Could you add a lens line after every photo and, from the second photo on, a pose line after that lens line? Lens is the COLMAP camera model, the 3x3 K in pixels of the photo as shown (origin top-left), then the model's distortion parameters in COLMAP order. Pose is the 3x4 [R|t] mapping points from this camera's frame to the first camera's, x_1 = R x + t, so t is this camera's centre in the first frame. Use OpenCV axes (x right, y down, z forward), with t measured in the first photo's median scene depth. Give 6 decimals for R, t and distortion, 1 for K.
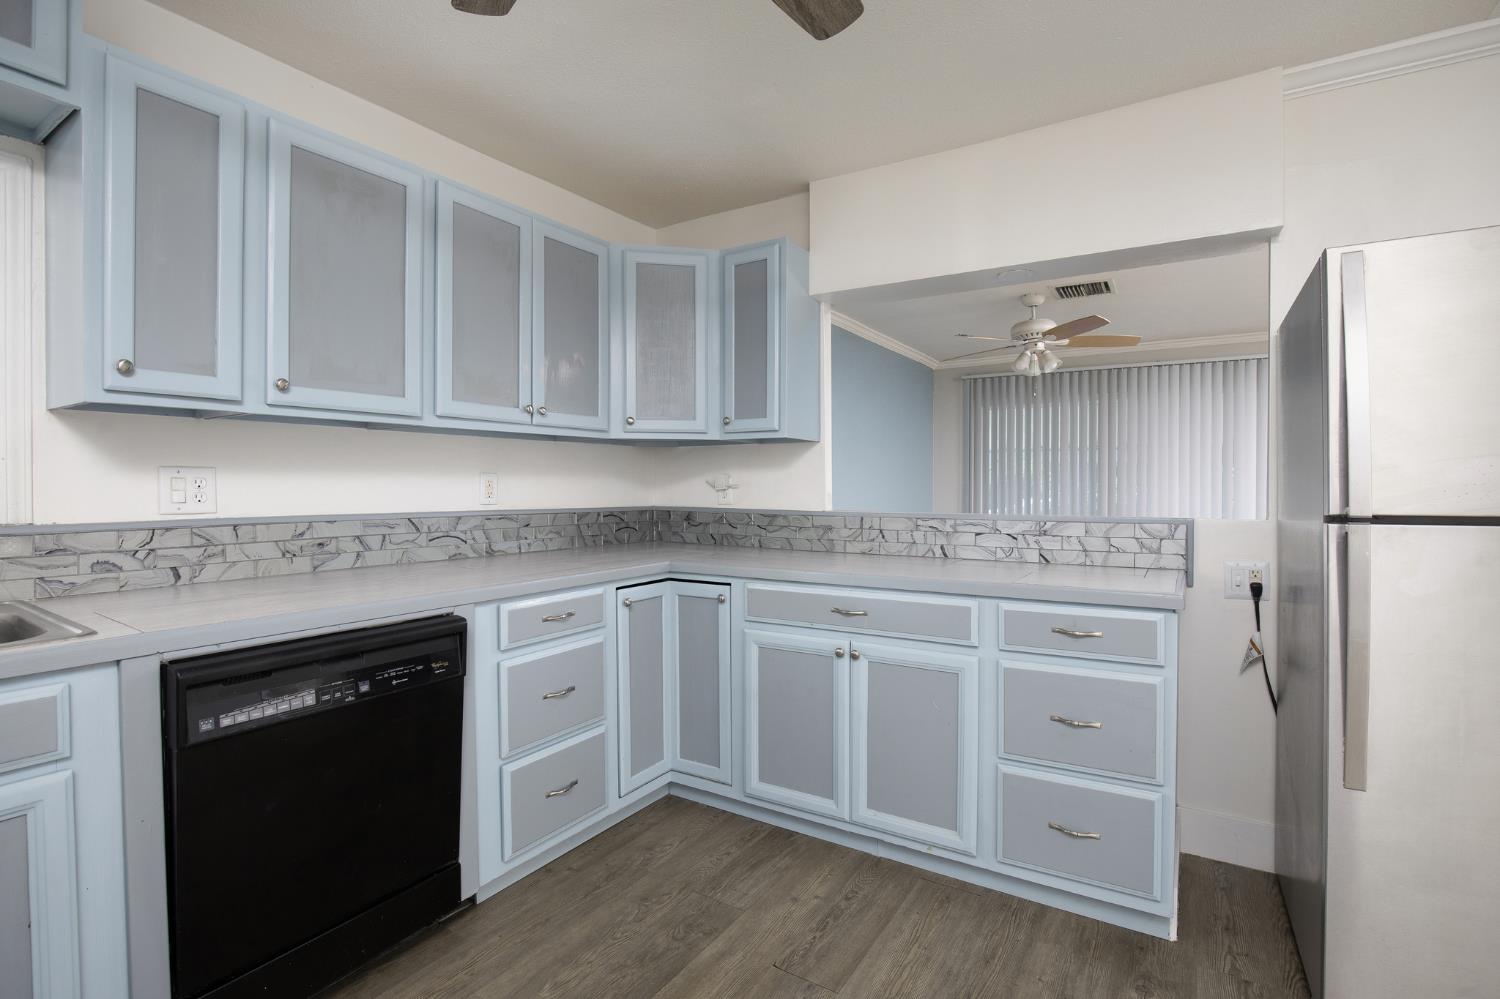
lens RADIAL K [[697.4, 0, 765.0], [0, 697.4, 496.9], [0, 0, 1]] dist [-0.030031, 0.004186]
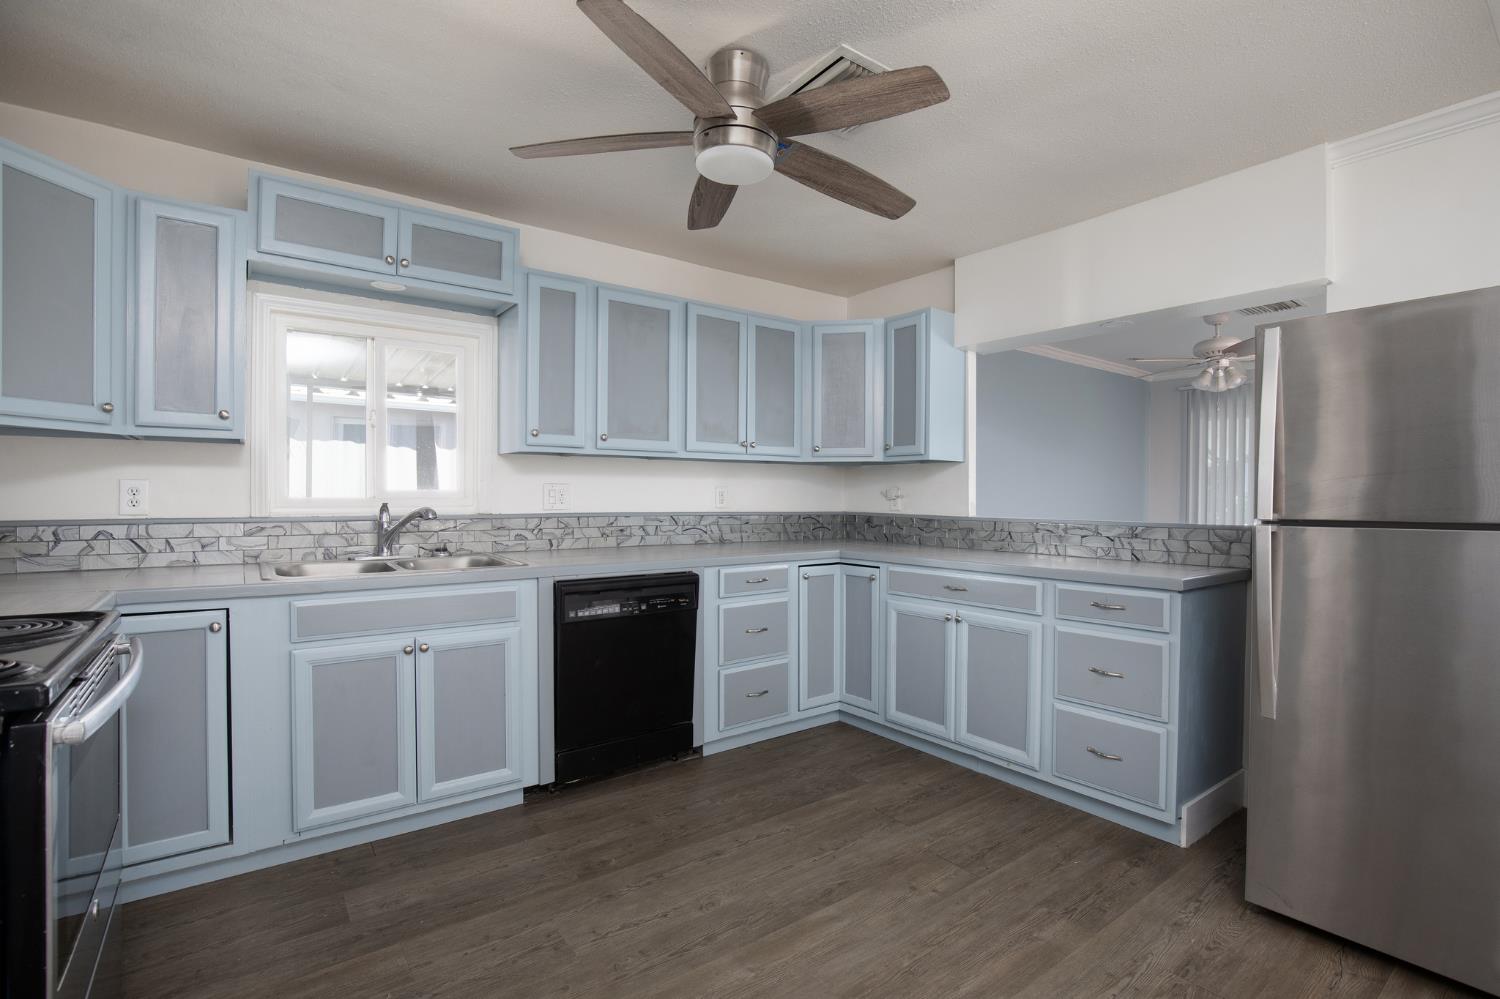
lens RADIAL K [[697.4, 0, 759.1], [0, 697.4, 508.4], [0, 0, 1]] dist [-0.030031, 0.004186]
pose [[0.932657, 0.011613, -0.360576, 0.249040], [-0.011123, 0.999932, 0.003434, 0.007206], [0.360592, 0.000808, 0.932723, -0.414578]]
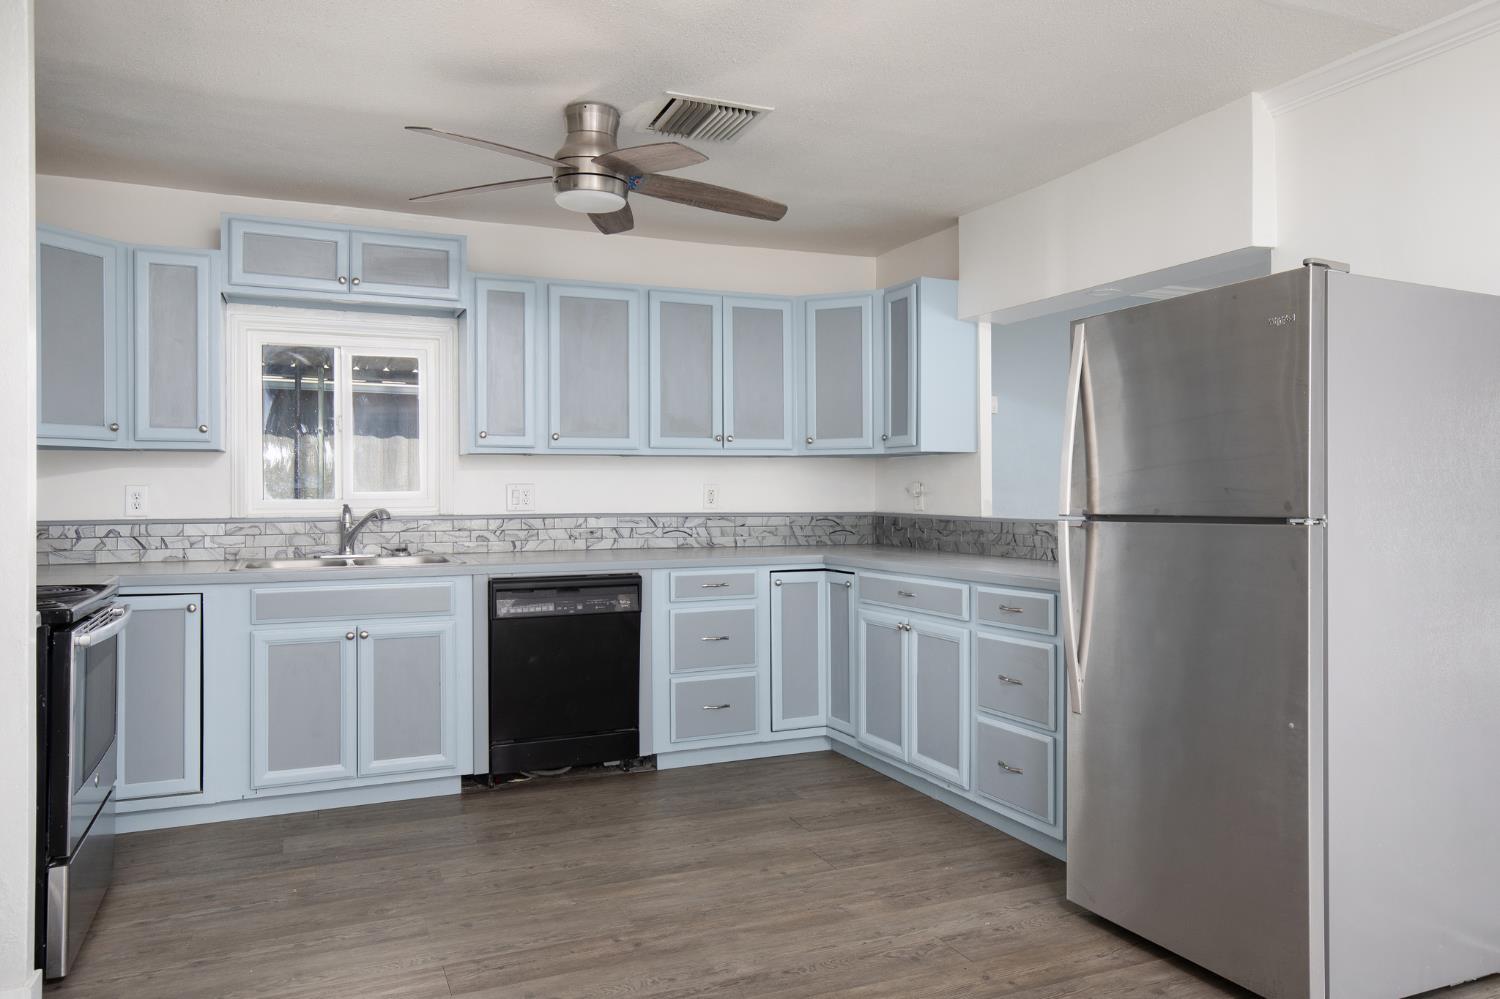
lens RADIAL K [[1054.0, 0, 751.8], [0, 1054.0, 499.9], [0, 0, 1]] dist [0.026958, -0.009639]
pose [[0.821297, 0.001769, -0.570498, 0.965707], [-0.005815, 0.999969, -0.005271, 0.006413], [0.570471, 0.007647, 0.821282, -0.716809]]
